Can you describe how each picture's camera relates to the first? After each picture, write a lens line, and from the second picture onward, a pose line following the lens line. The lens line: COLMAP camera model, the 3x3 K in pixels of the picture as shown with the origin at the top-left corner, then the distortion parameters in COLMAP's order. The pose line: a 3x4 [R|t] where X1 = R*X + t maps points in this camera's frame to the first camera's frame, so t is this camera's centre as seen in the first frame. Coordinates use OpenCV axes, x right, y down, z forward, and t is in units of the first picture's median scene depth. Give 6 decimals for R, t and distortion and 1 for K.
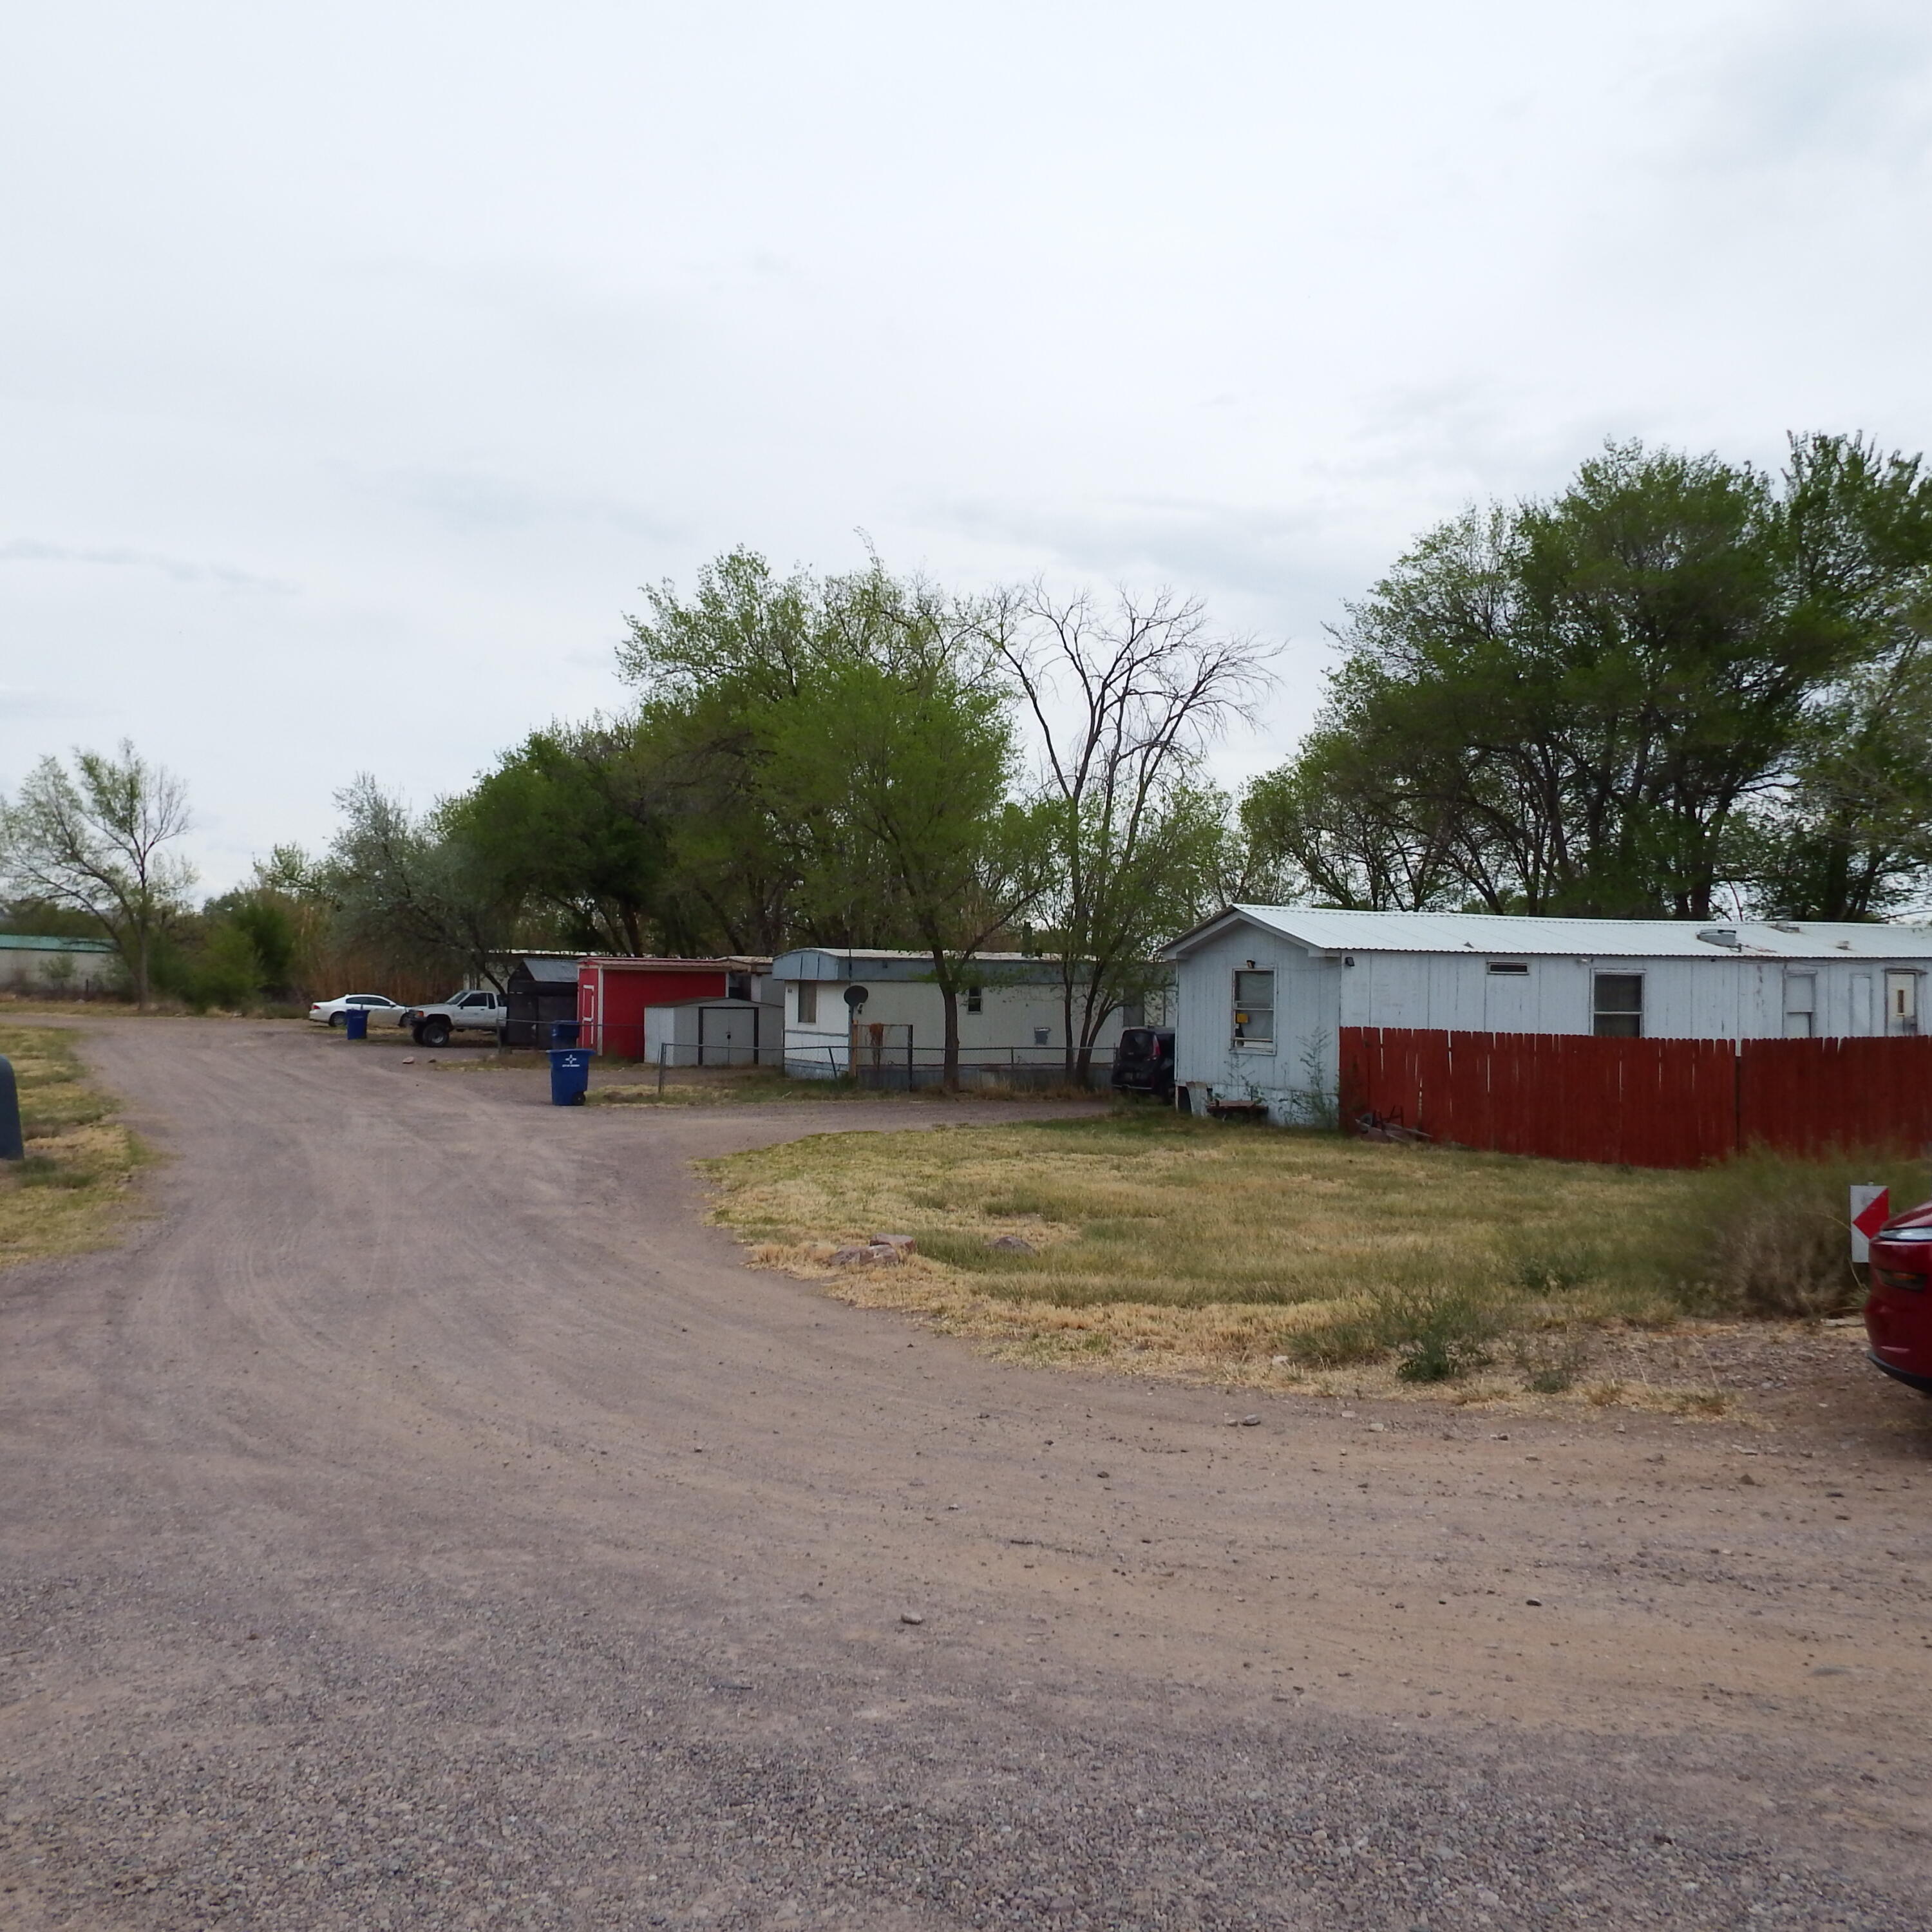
lens RADIAL K [[1851.3, 0, 974.6], [0, 1851.3, 980.6], [0, 0, 1]] dist [-0.012264, 0.000000]
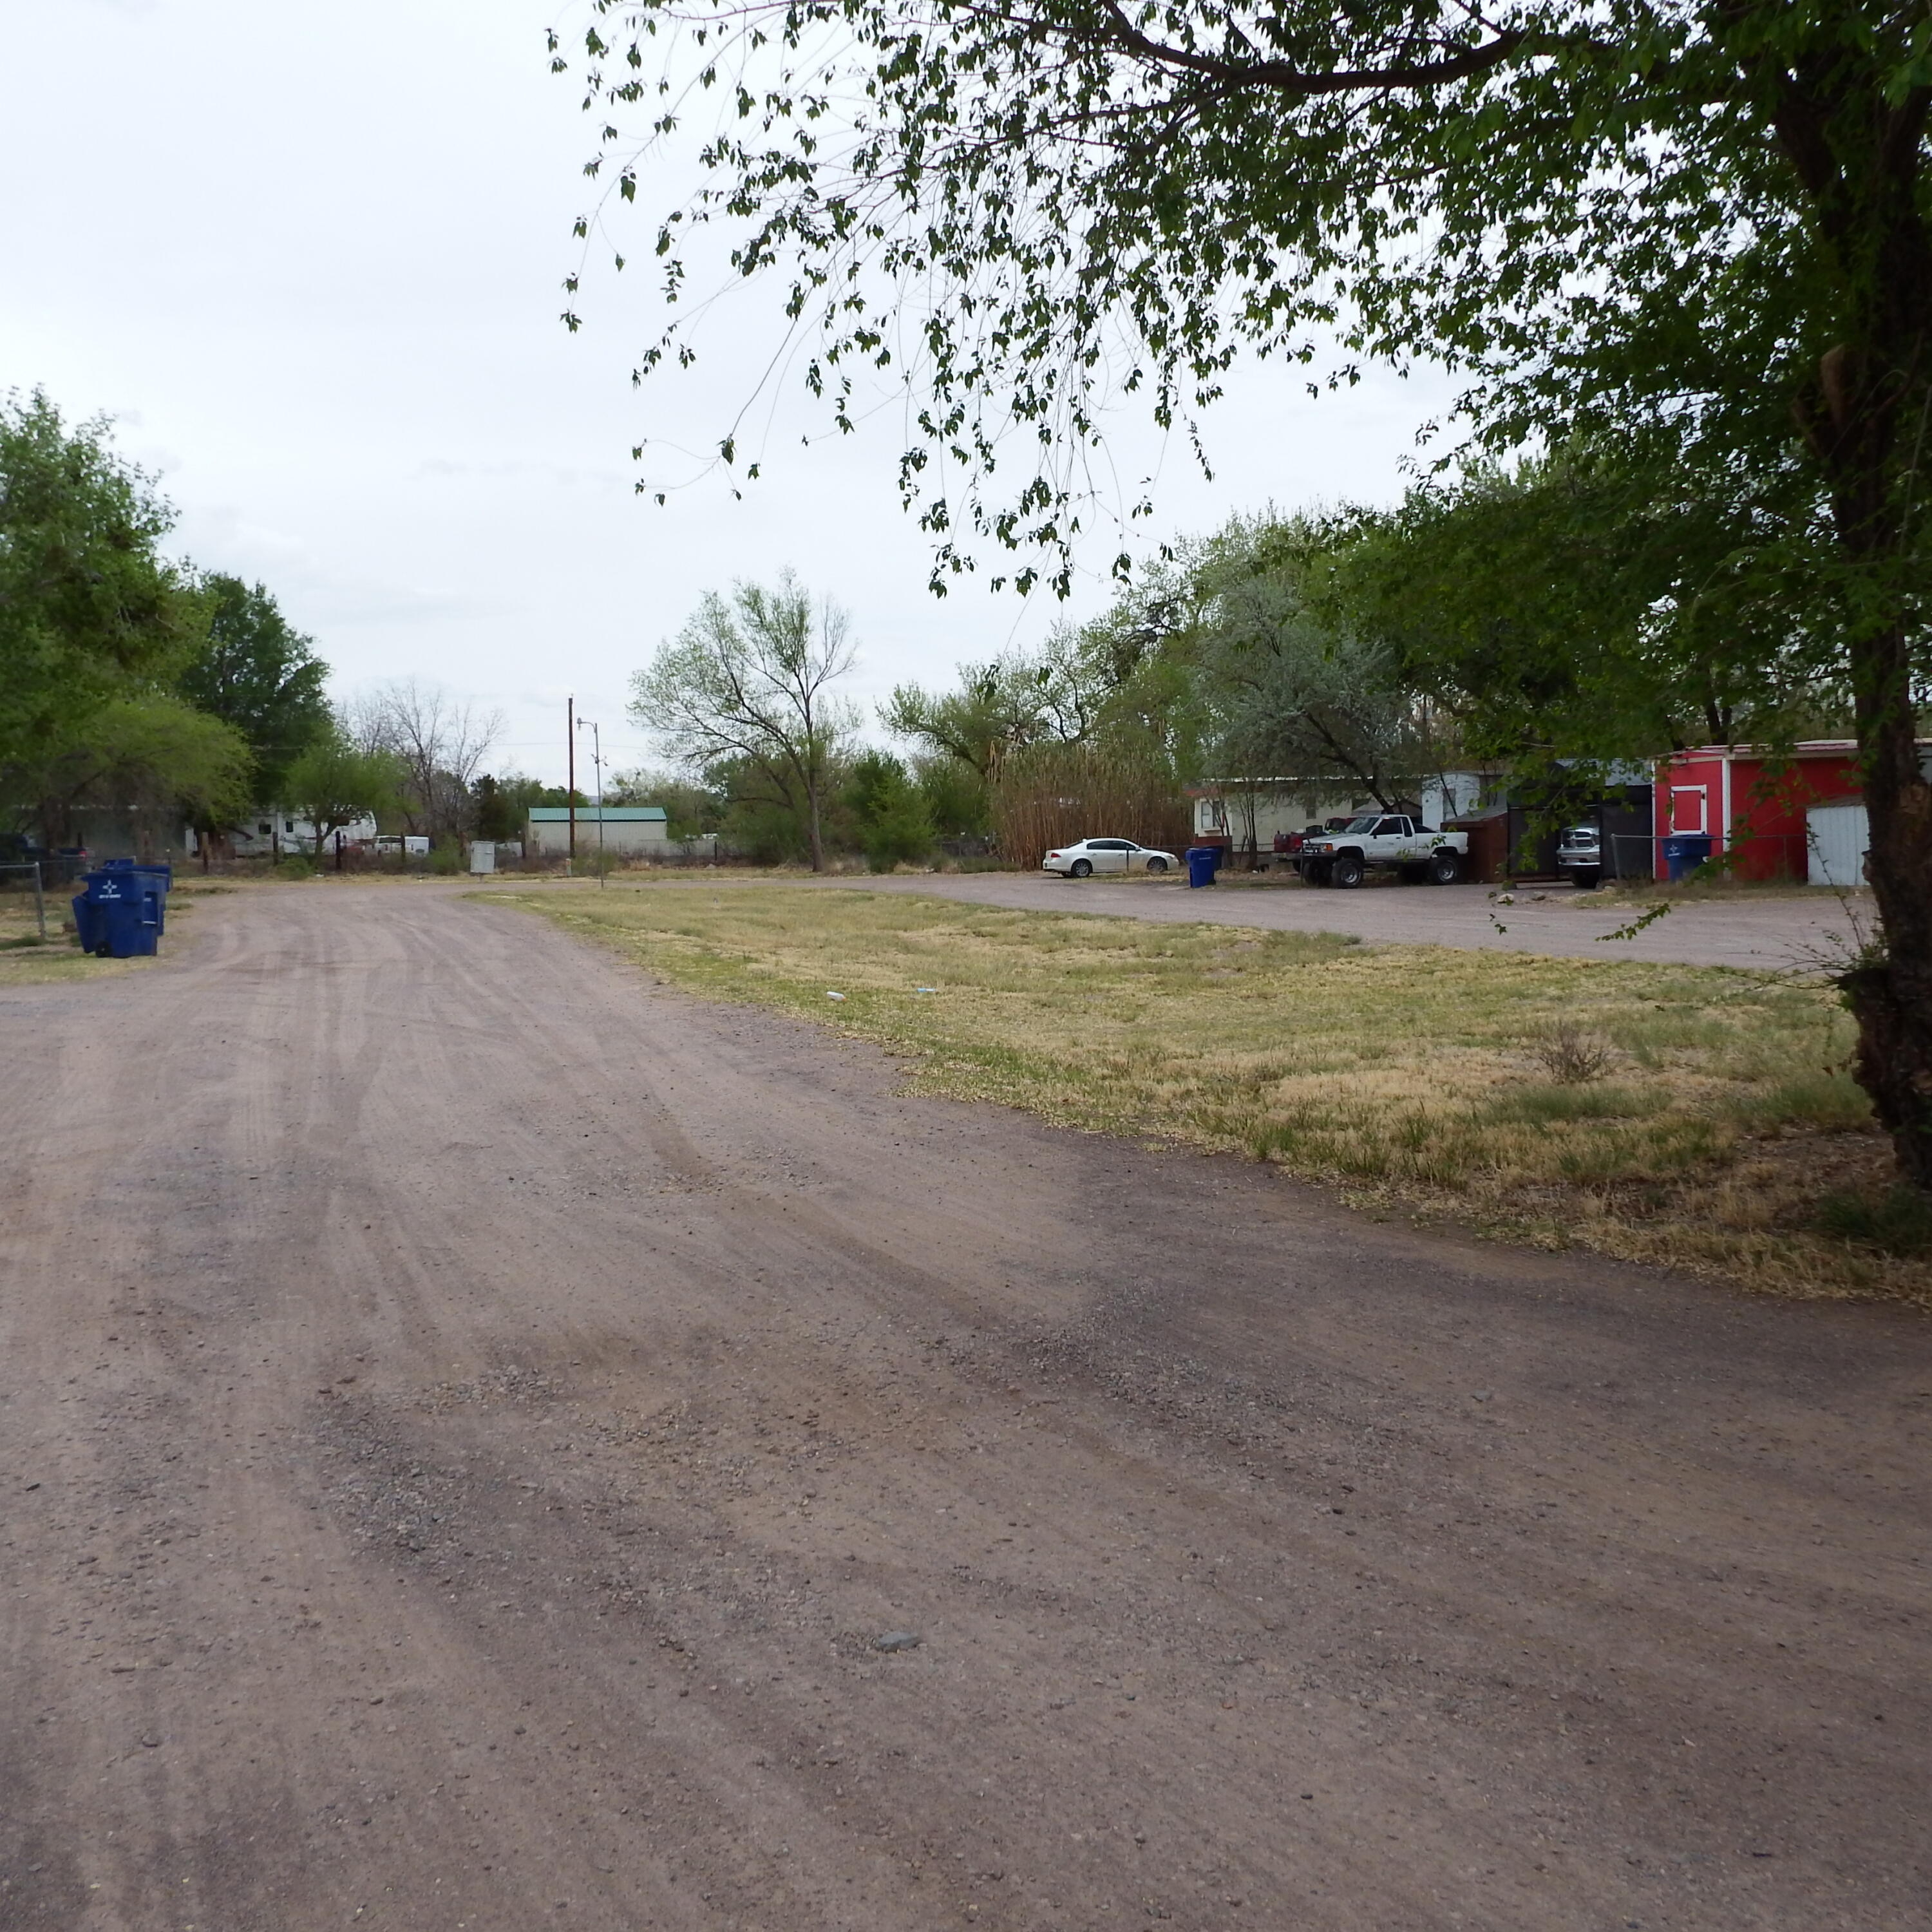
lens RADIAL K [[1851.3, 0, 981.8], [0, 1851.3, 983.2], [0, 0, 1]] dist [-0.012264, 0.000000]
pose [[0.978813, -0.026524, -0.203032, -0.189444], [0.043599, 0.995833, 0.080097, 0.001956], [0.200061, -0.087252, 0.975891, 0.126404]]
